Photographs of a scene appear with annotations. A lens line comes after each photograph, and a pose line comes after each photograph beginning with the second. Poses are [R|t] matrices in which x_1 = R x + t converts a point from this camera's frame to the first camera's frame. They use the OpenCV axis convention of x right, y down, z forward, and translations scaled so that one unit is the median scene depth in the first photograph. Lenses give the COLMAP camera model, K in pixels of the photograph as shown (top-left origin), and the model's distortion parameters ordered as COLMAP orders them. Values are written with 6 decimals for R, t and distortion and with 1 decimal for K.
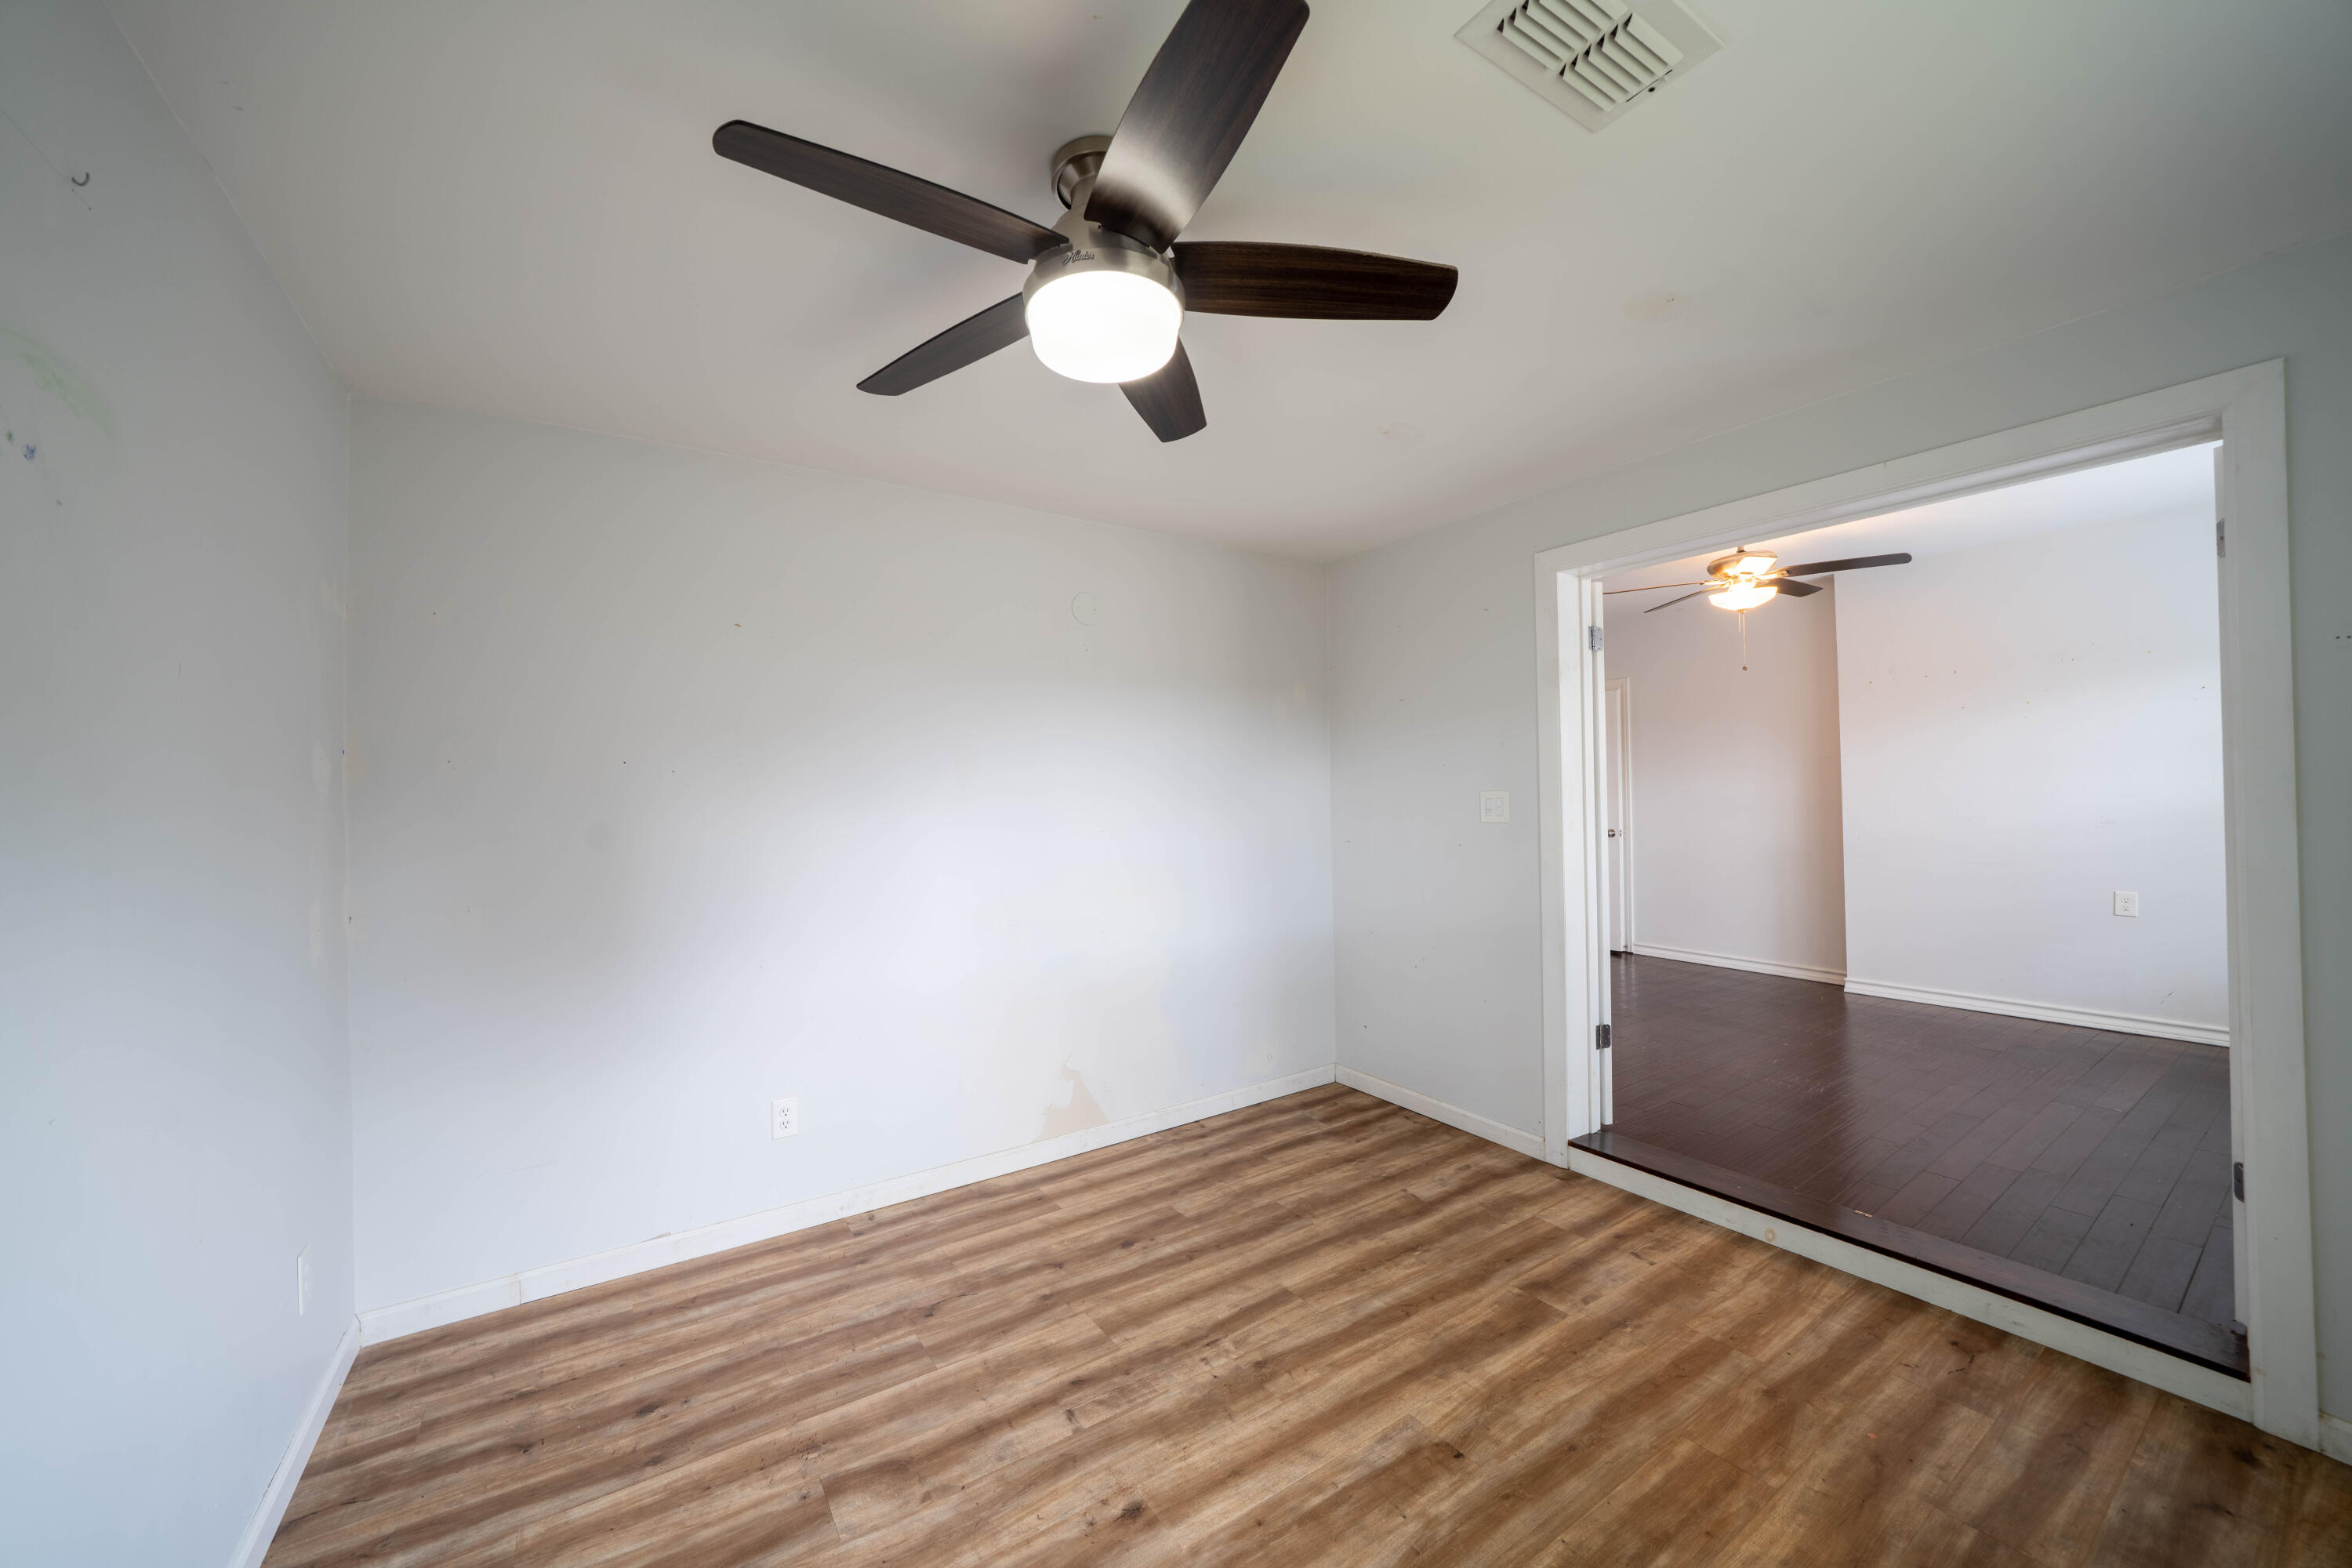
lens RADIAL K [[849.4, 0, 1154.4], [0, 849.4, 778.4], [0, 0, 1]] dist [-0.008886, 0.000154]
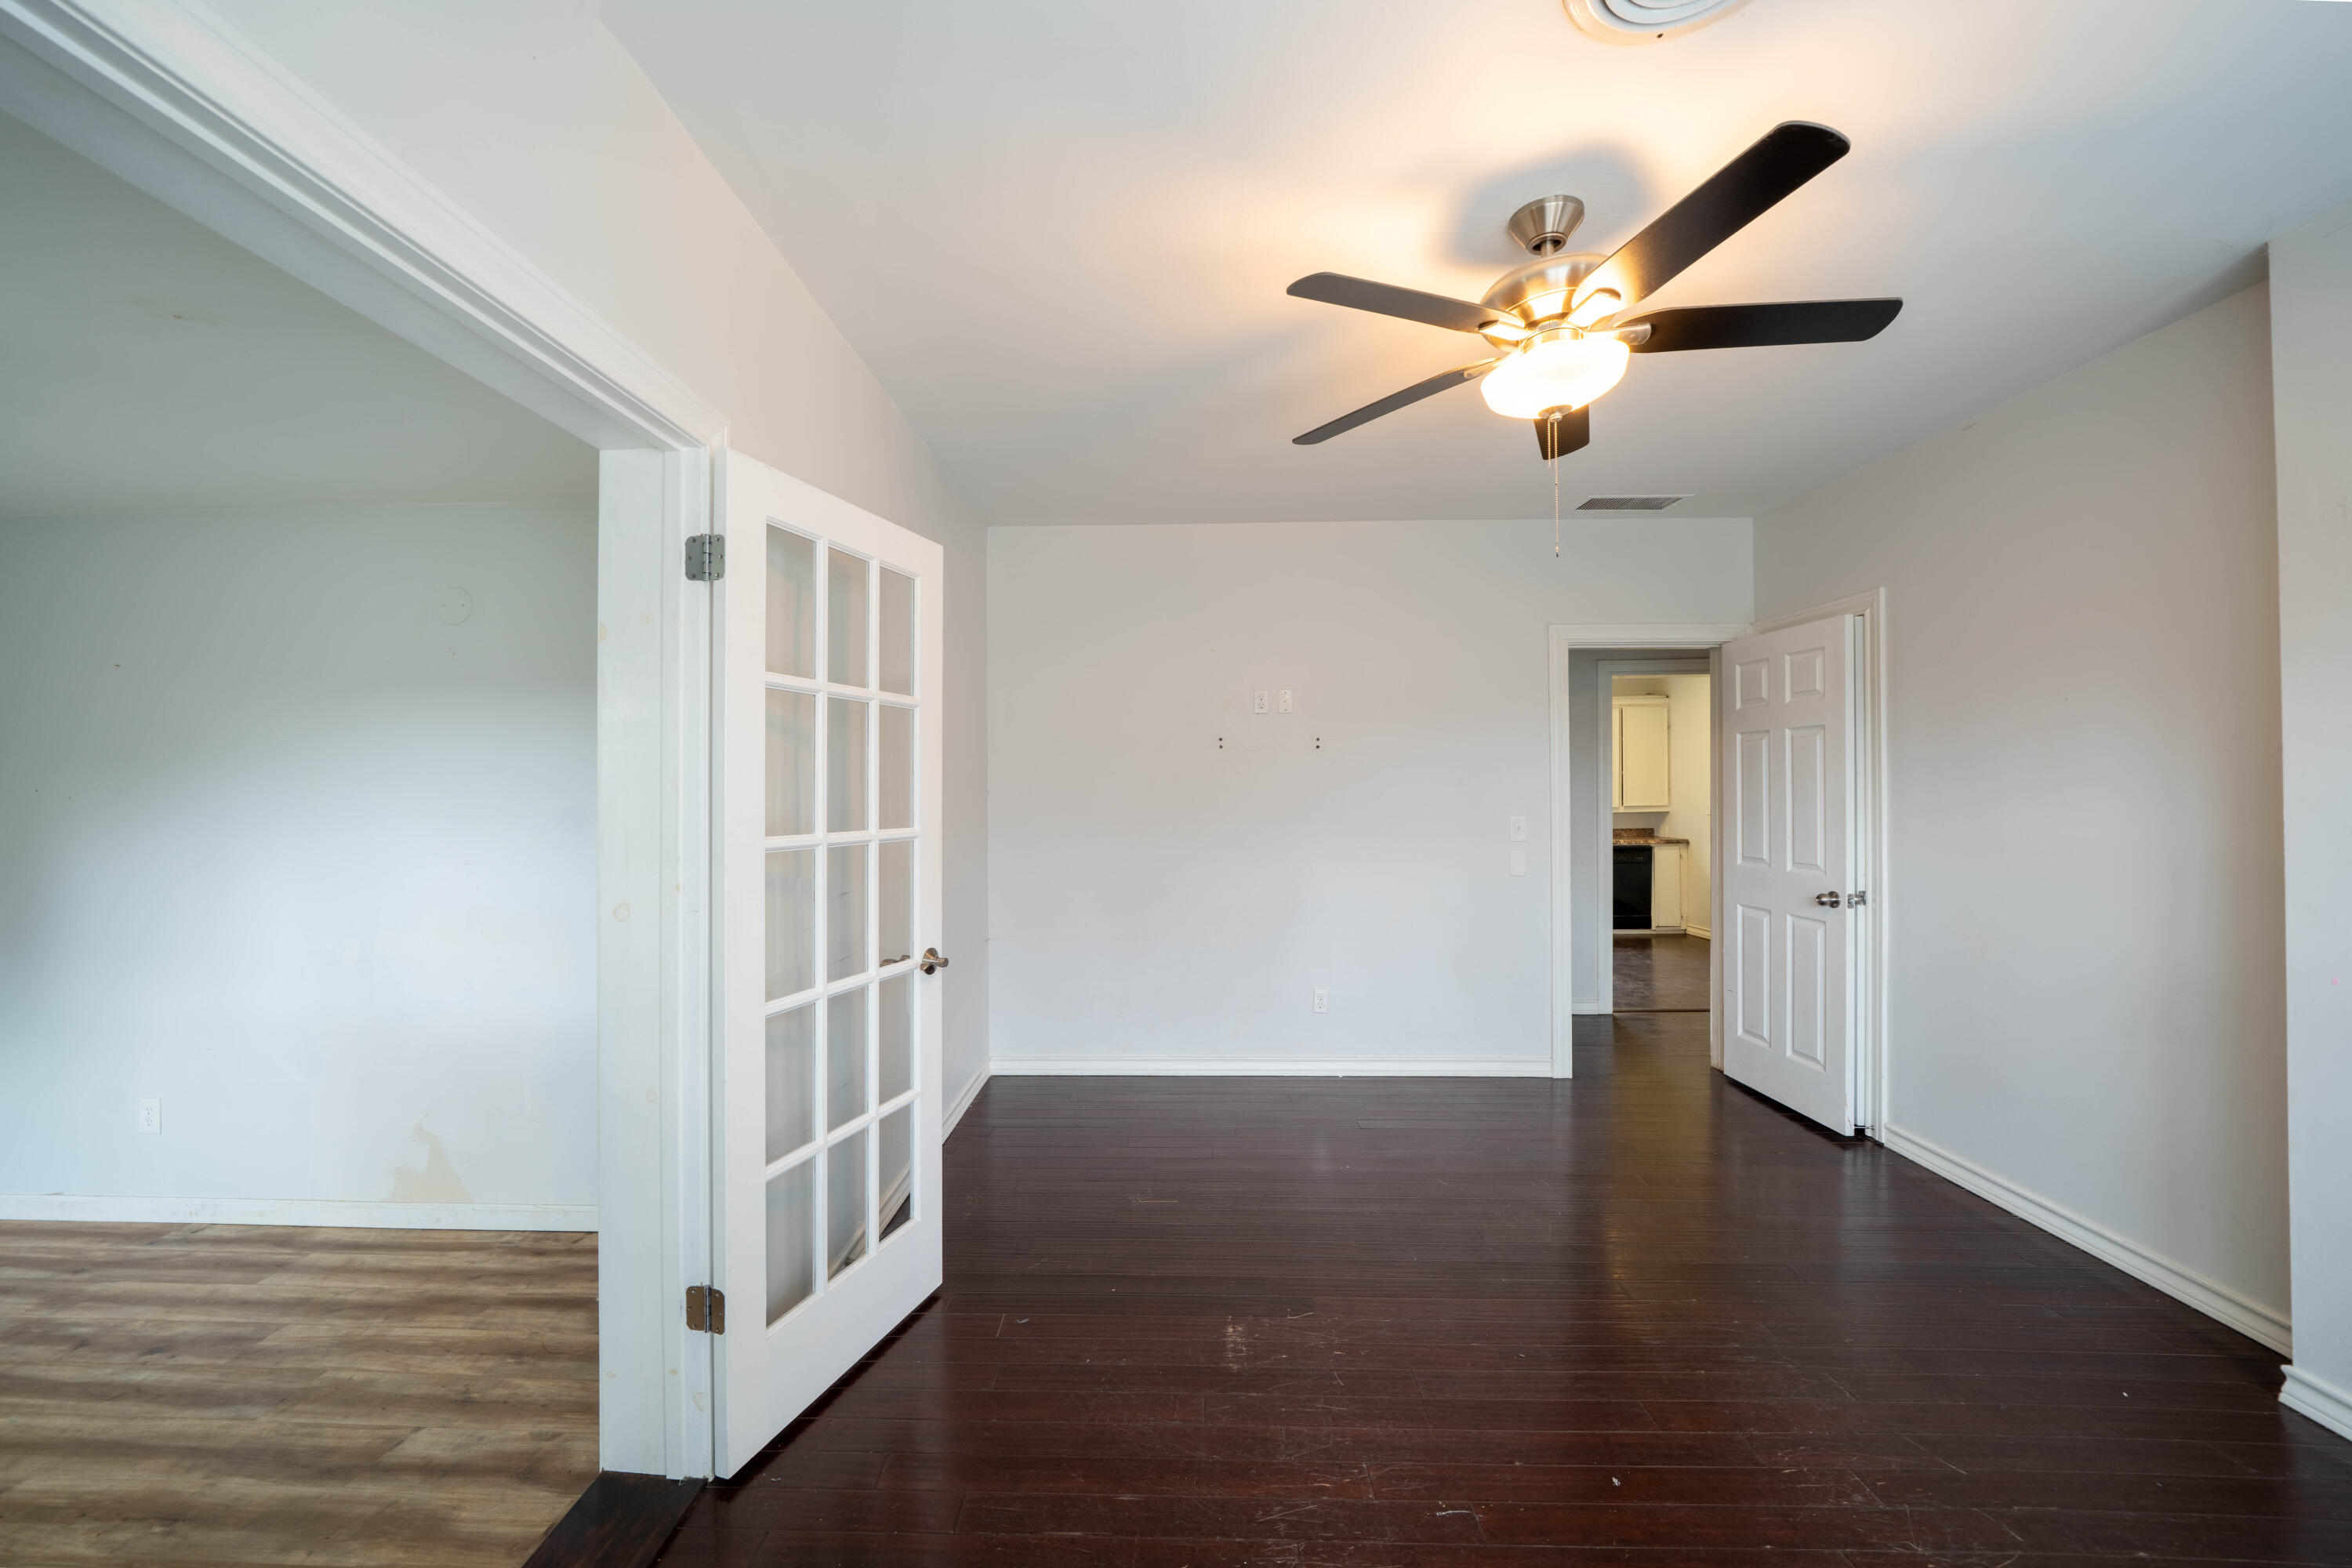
lens RADIAL K [[887.2, 0, 1148.0], [0, 887.2, 782.6], [0, 0, 1]] dist [-0.019113, 0.004563]
pose [[0.812696, 0.004356, -0.582672, 1.330289], [0.007237, 0.999819, 0.017568, -0.043730], [0.582643, -0.018494, 0.812518, 0.887480]]
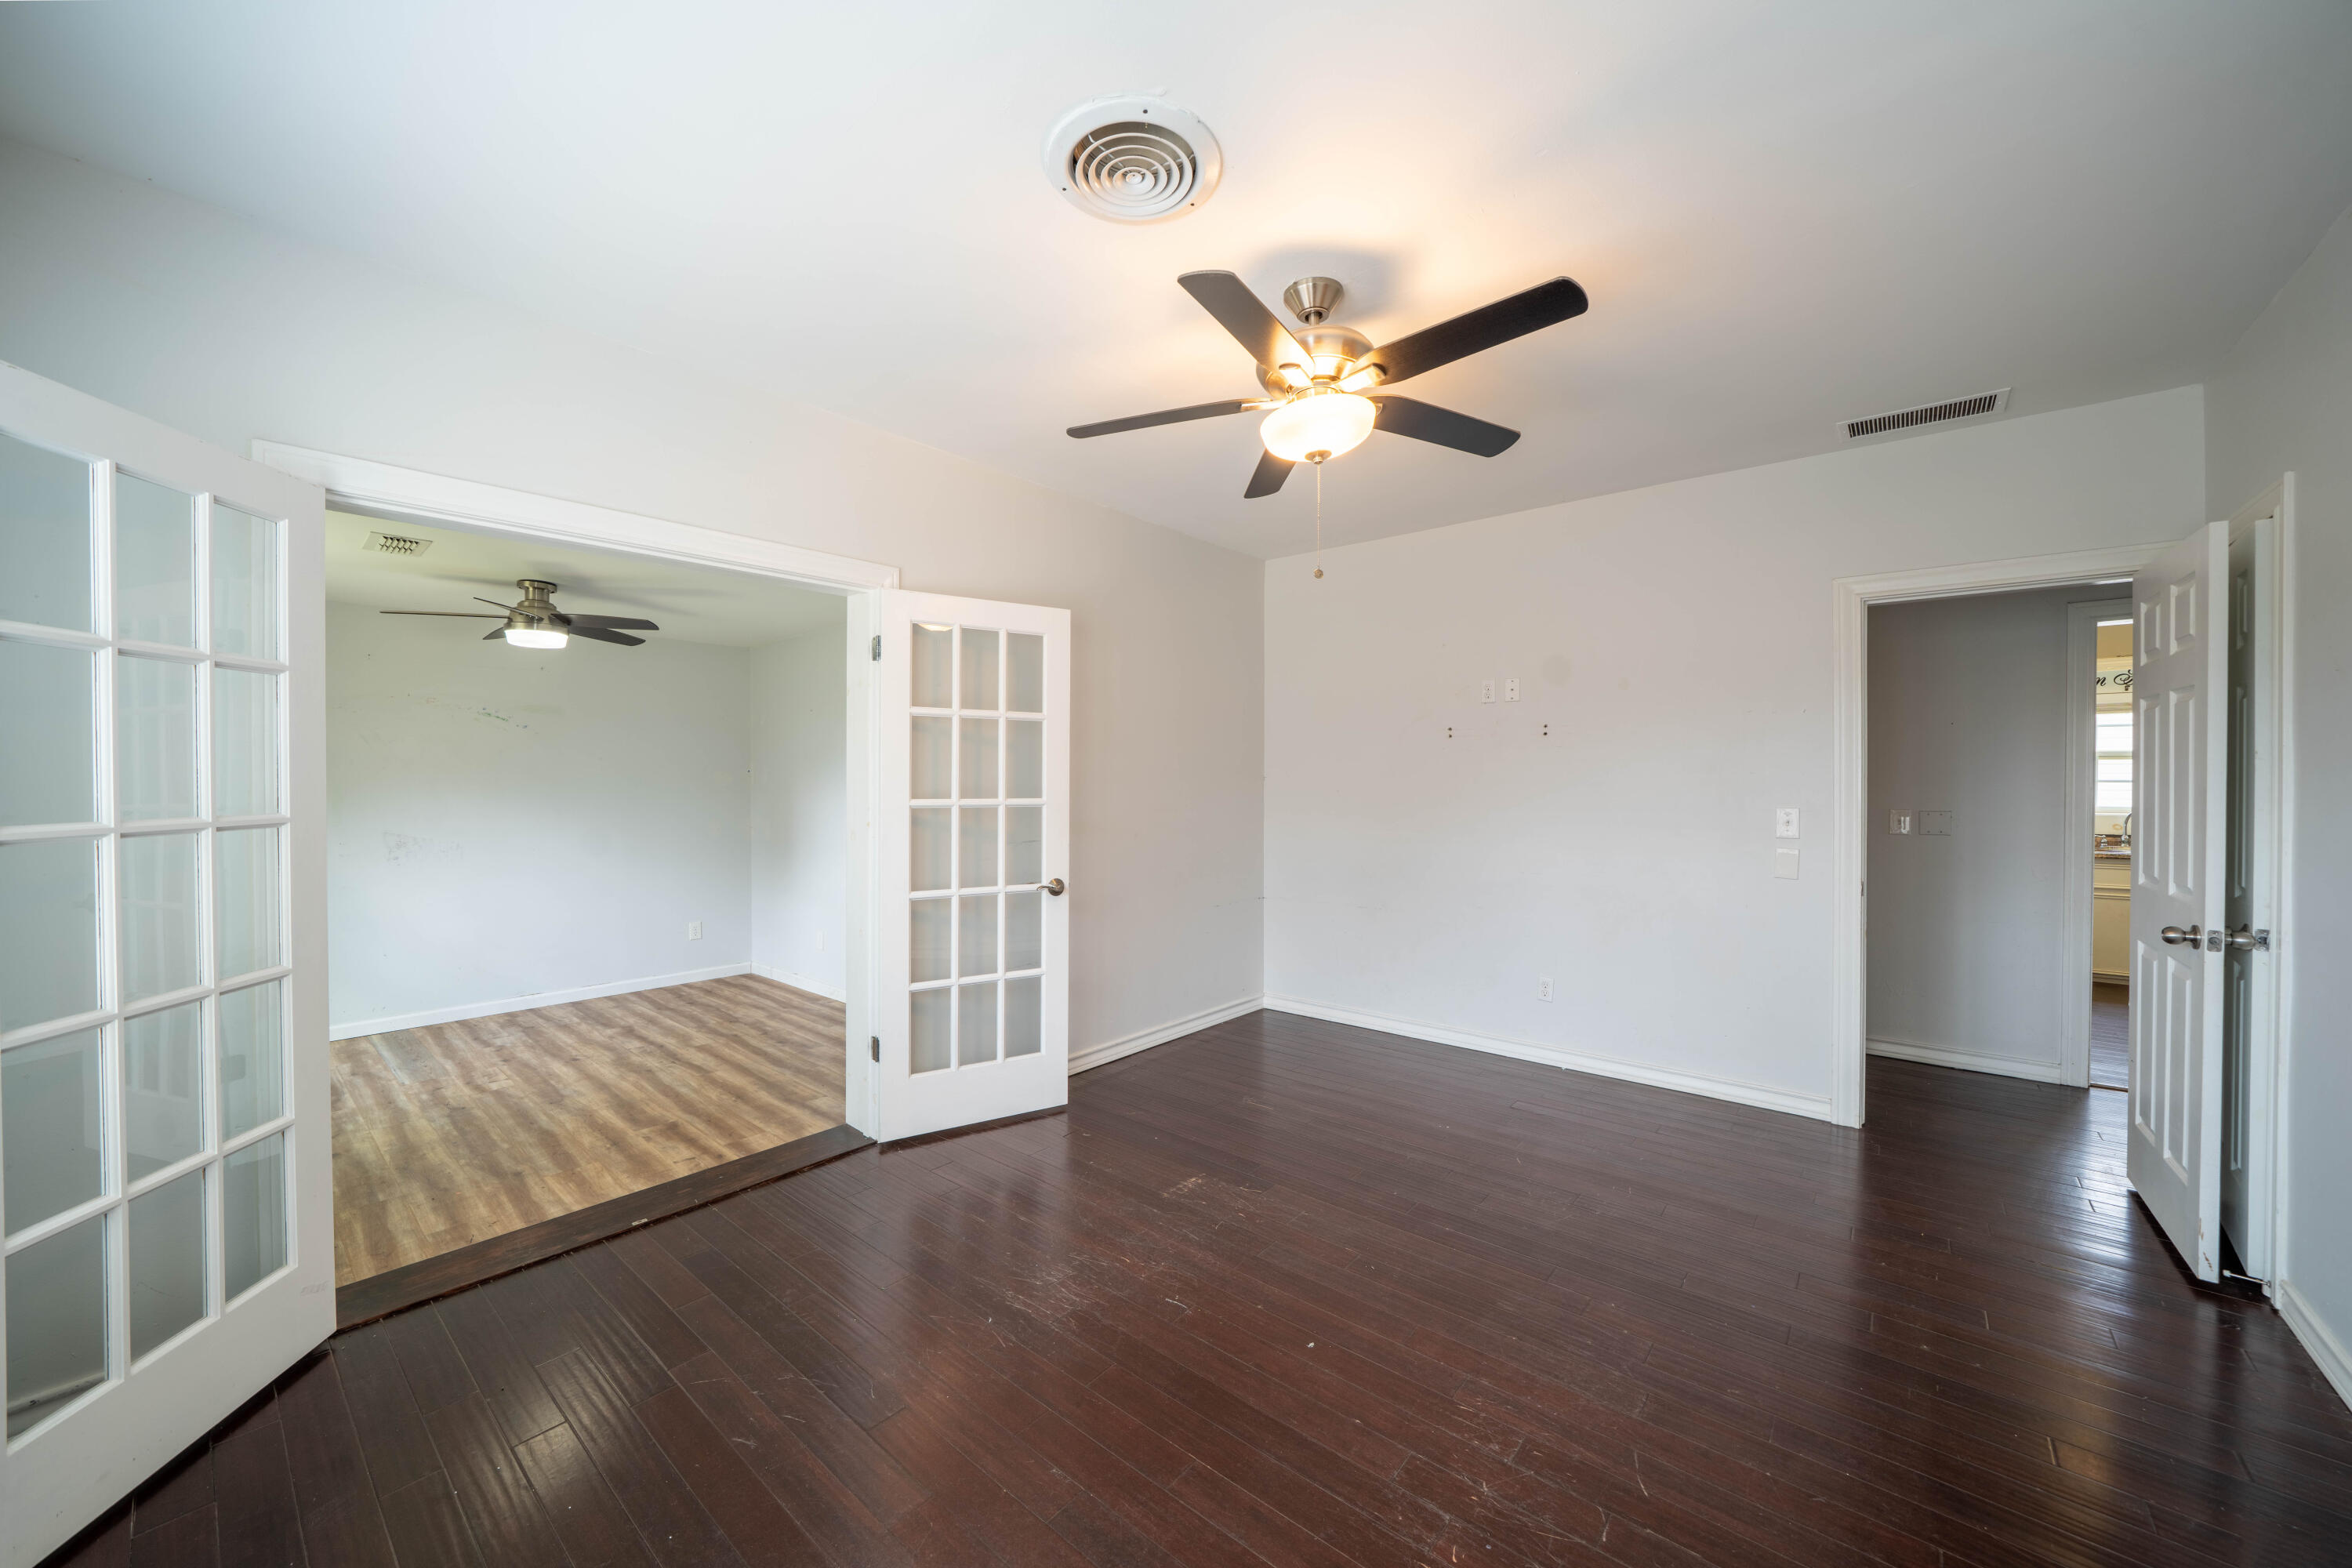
lens RADIAL K [[849.4, 0, 1154.4], [0, 849.4, 778.4], [0, 0, 1]] dist [-0.008886, 0.000154]
pose [[0.277456, 0.011887, -0.960665, 1.950871], [0.016428, 0.999719, 0.017114, -0.034515], [0.960598, -0.020530, 0.277183, 1.291619]]
